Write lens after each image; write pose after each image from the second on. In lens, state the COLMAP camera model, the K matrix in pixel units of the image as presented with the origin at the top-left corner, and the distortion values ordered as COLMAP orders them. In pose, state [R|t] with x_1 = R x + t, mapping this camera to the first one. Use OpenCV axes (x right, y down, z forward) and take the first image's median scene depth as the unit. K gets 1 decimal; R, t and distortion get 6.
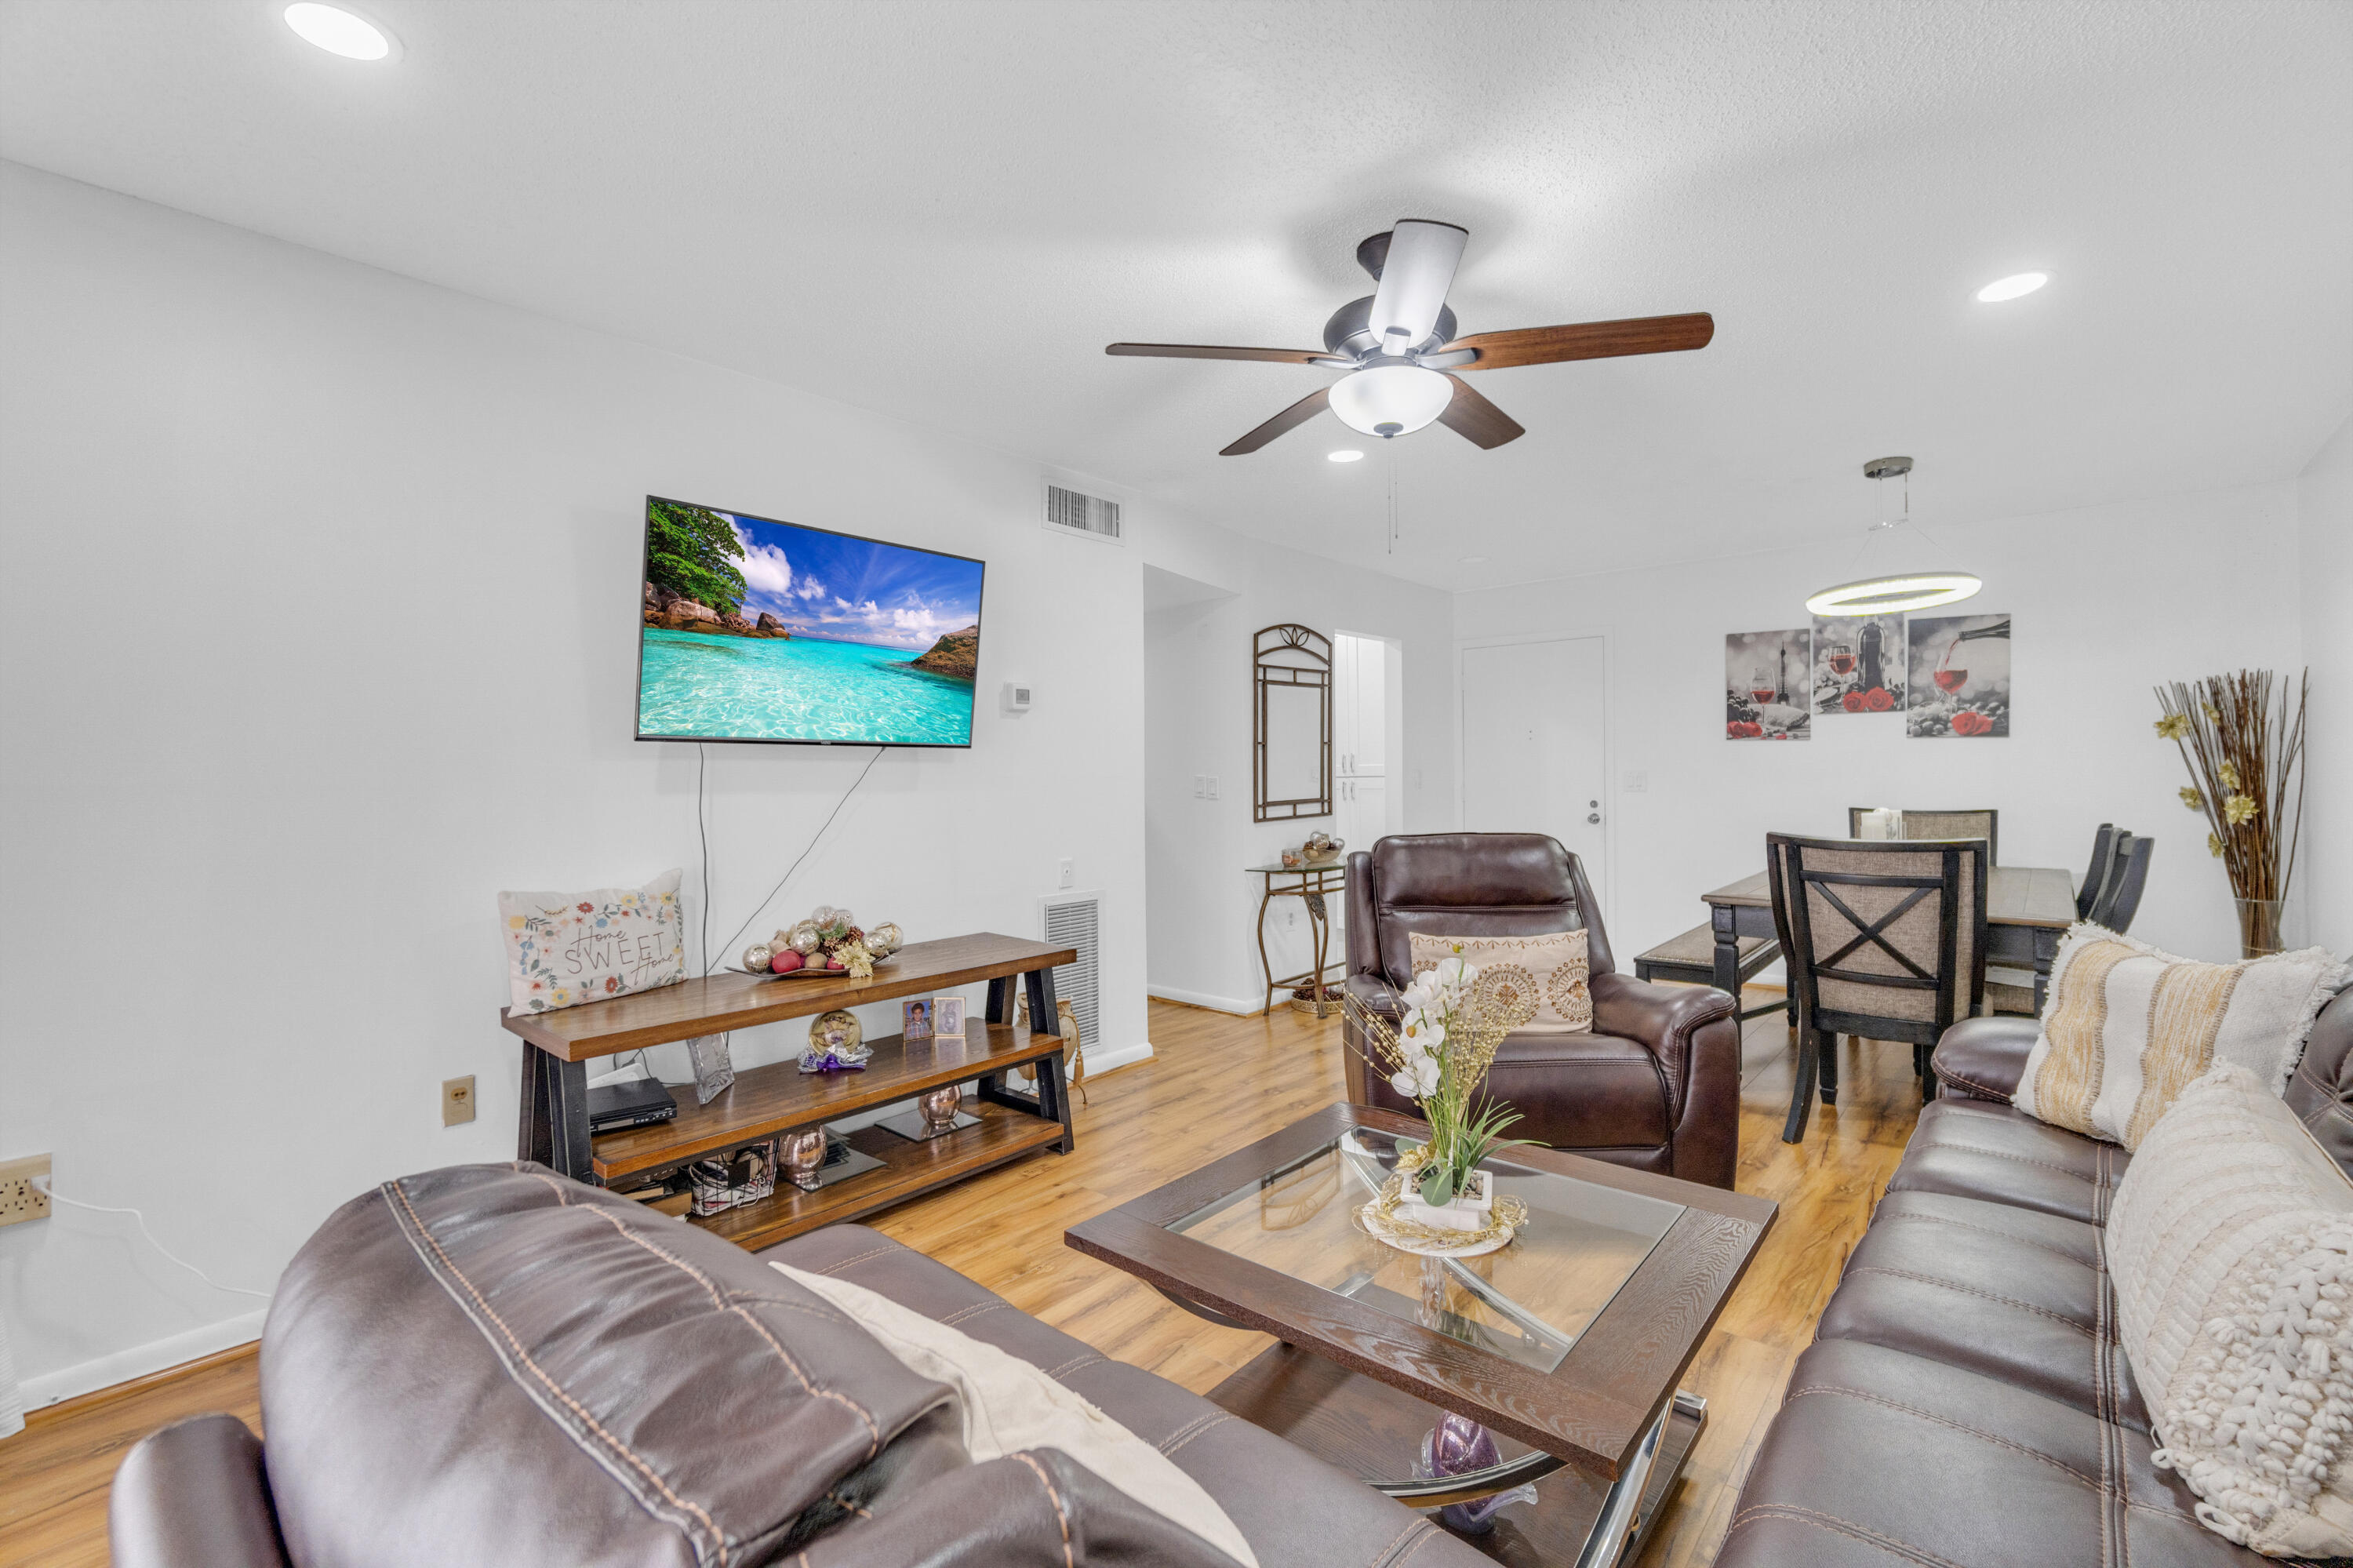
lens RADIAL K [[1030.9, 0, 1169.8], [0, 1030.9, 767.3], [0, 0, 1]] dist [-0.003843, -0.000374]
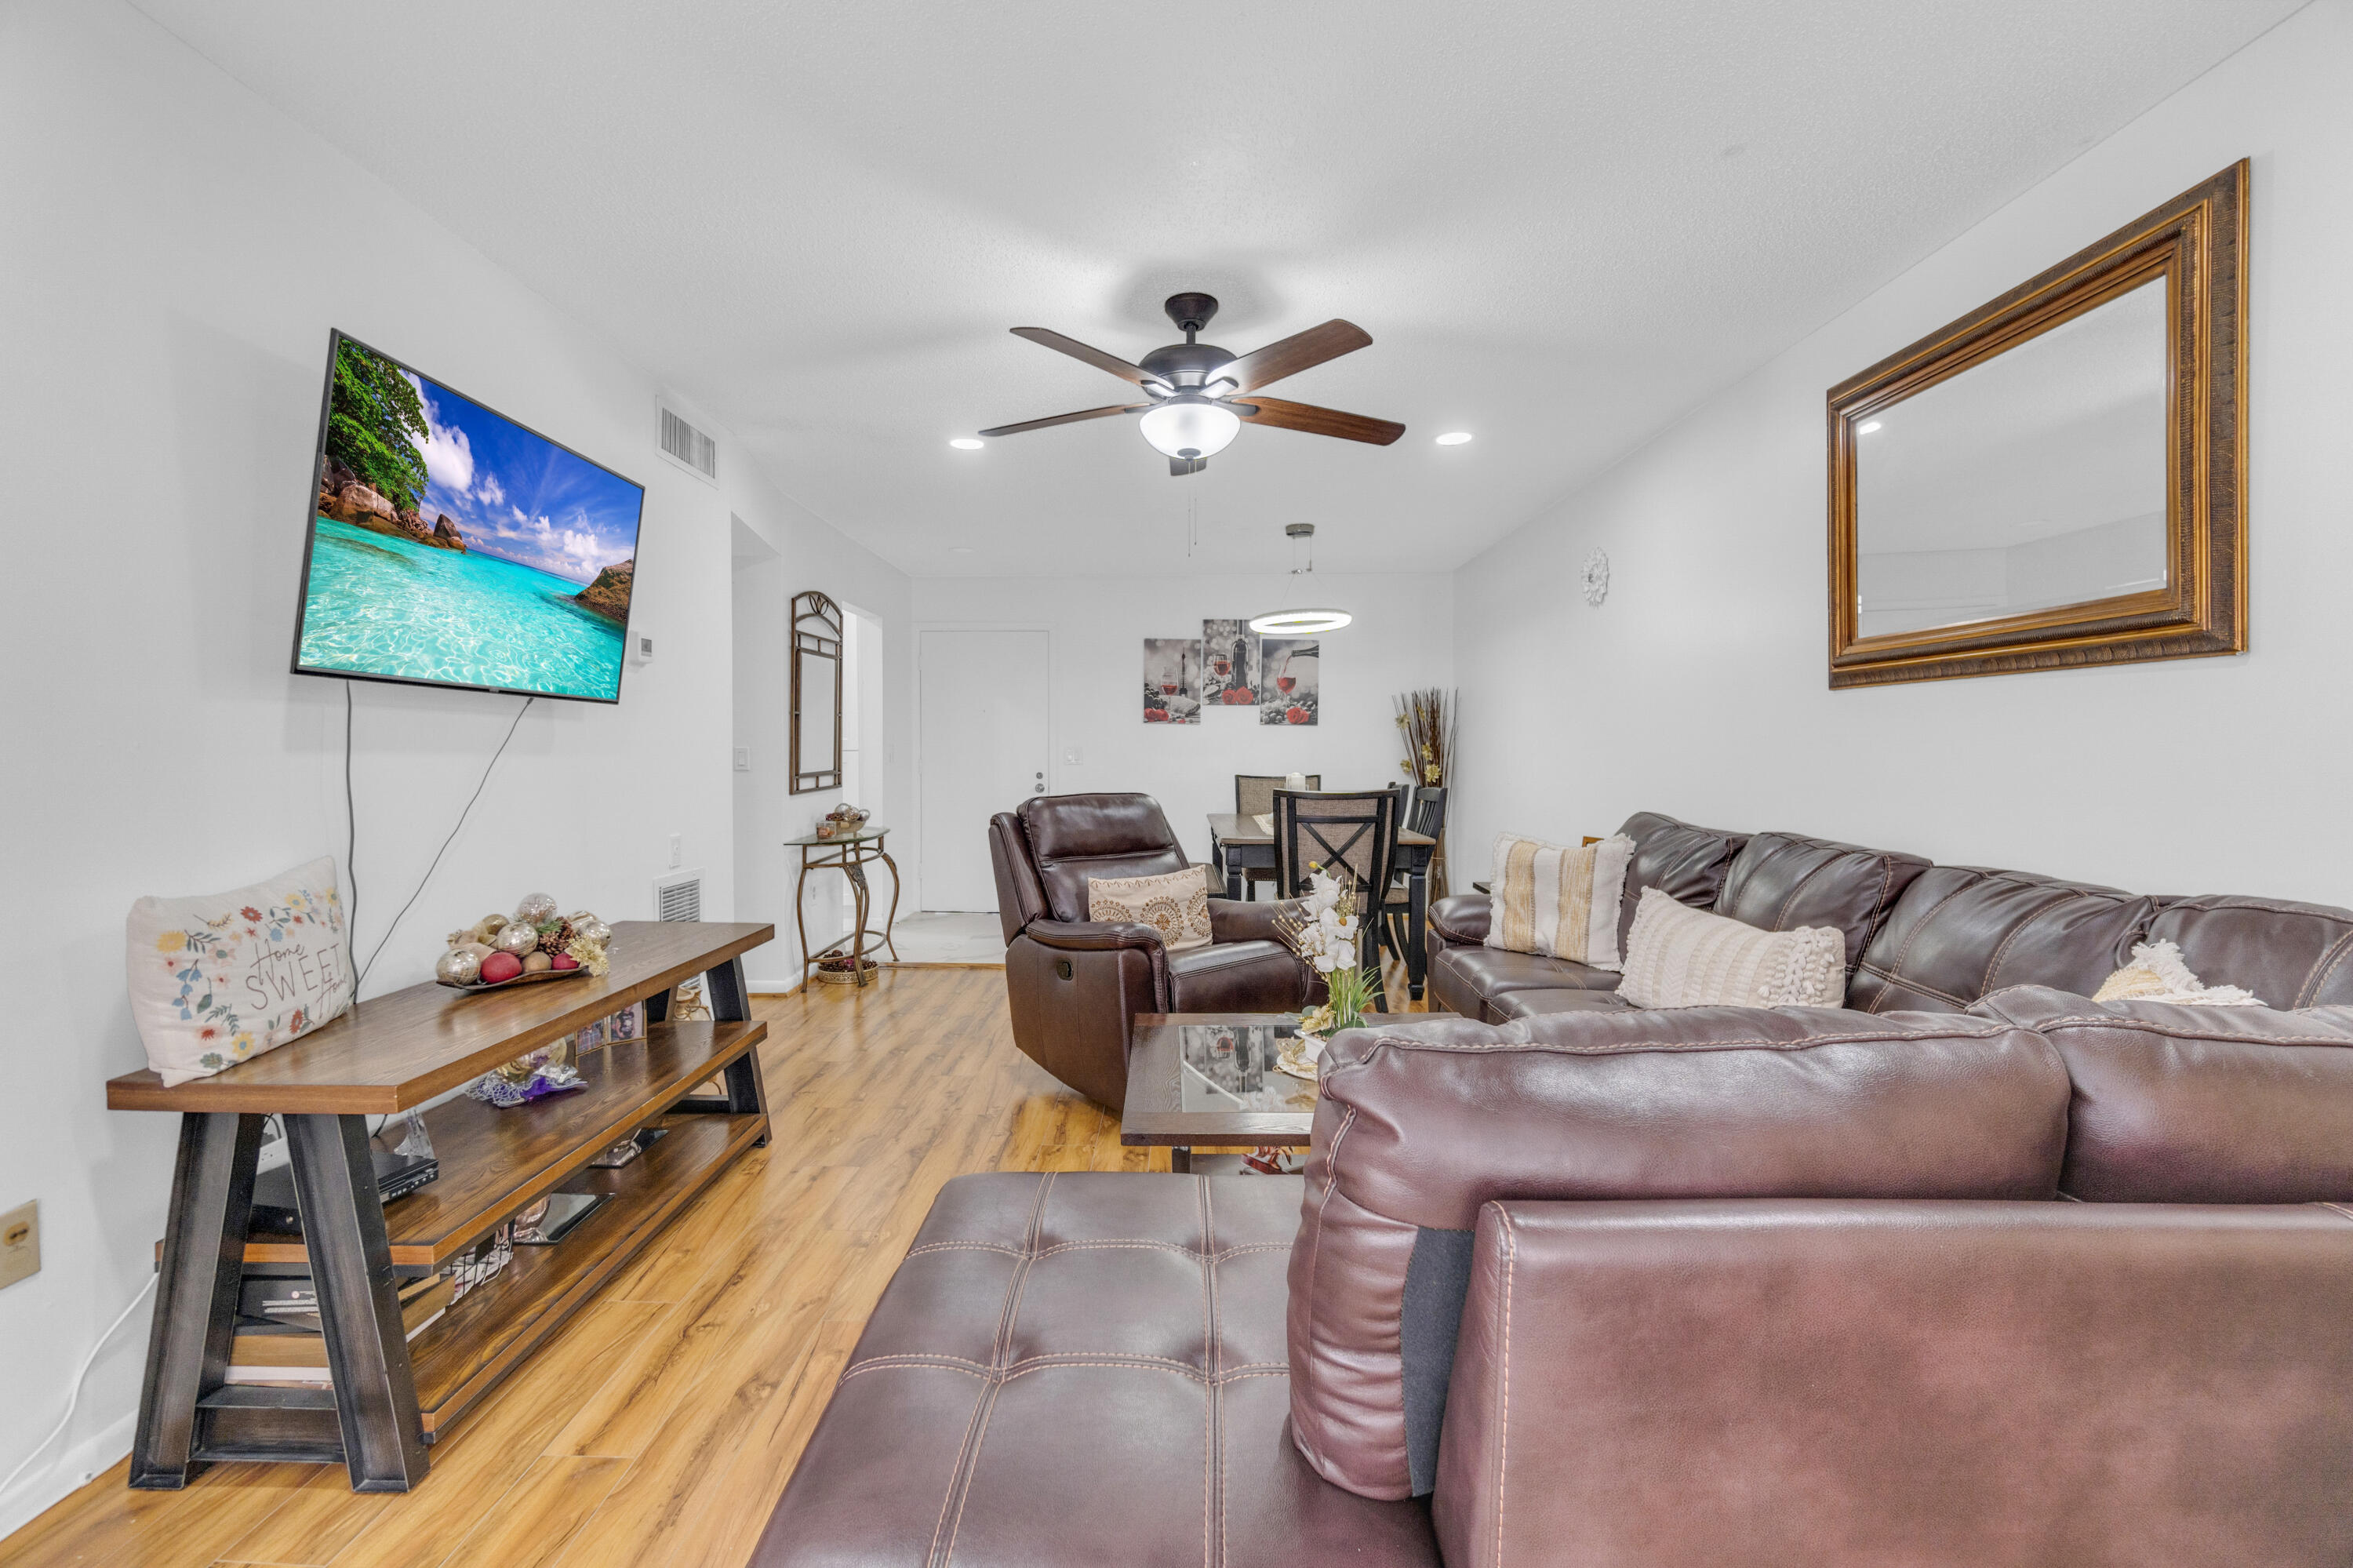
lens RADIAL K [[1030.9, 0, 1169.8], [0, 1030.9, 767.3], [0, 0, 1]] dist [-0.003843, -0.000374]
pose [[0.747430, -0.000823, 0.664340, -0.455897], [-0.010178, 0.999868, 0.012689, 0.019324], [-0.664262, -0.016246, 0.747323, 0.070537]]
